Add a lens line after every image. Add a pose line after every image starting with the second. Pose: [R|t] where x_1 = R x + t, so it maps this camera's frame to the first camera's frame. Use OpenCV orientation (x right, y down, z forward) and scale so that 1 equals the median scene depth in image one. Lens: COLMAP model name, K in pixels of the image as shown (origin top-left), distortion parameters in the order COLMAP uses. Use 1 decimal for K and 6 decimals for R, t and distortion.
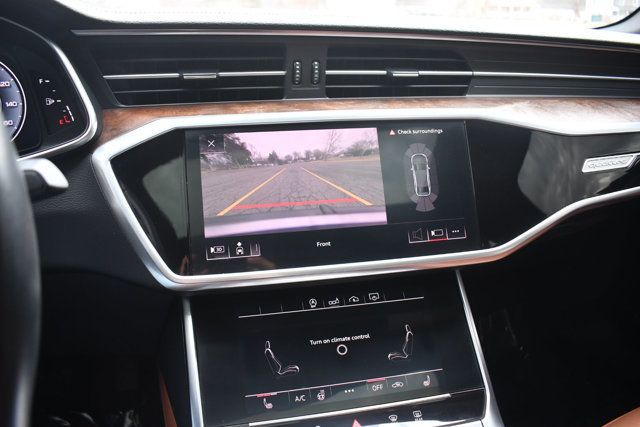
lens RADIAL K [[497.2, 0, 313.4], [0, 497.2, 215.9], [0, 0, 1]] dist [-0.093261, 0.009259]
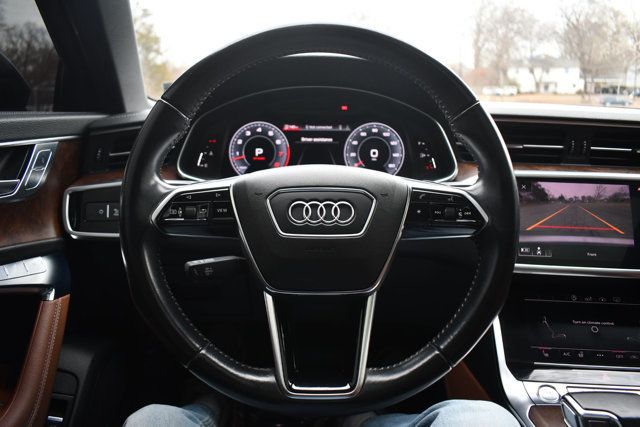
lens RADIAL K [[497.2, 0, 317.3], [0, 497.2, 214.6], [0, 0, 1]] dist [-0.093261, 0.009259]
pose [[0.945273, 0.081591, -0.315914, -0.311866], [-0.122373, 0.986206, -0.111455, 0.197417], [0.302463, 0.144015, 0.942219, -0.686368]]
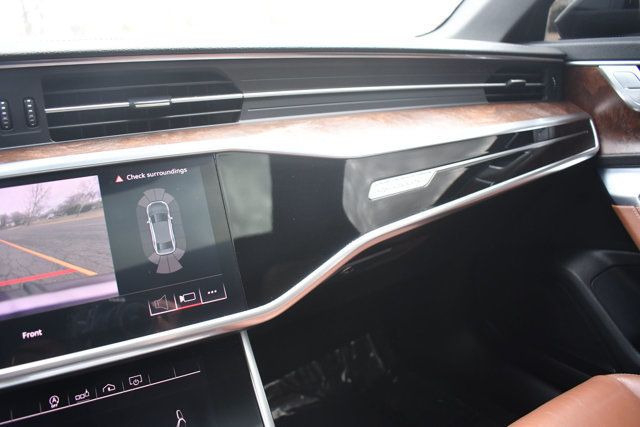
lens RADIAL K [[497.2, 0, 321.1], [0, 497.2, 213.4], [0, 0, 1]] dist [-0.093261, 0.009259]
pose [[0.970229, -0.110287, 0.215620, 0.299263], [0.120439, 0.992122, -0.034482, -0.046931], [-0.210118, 0.059425, 0.975868, 0.161949]]
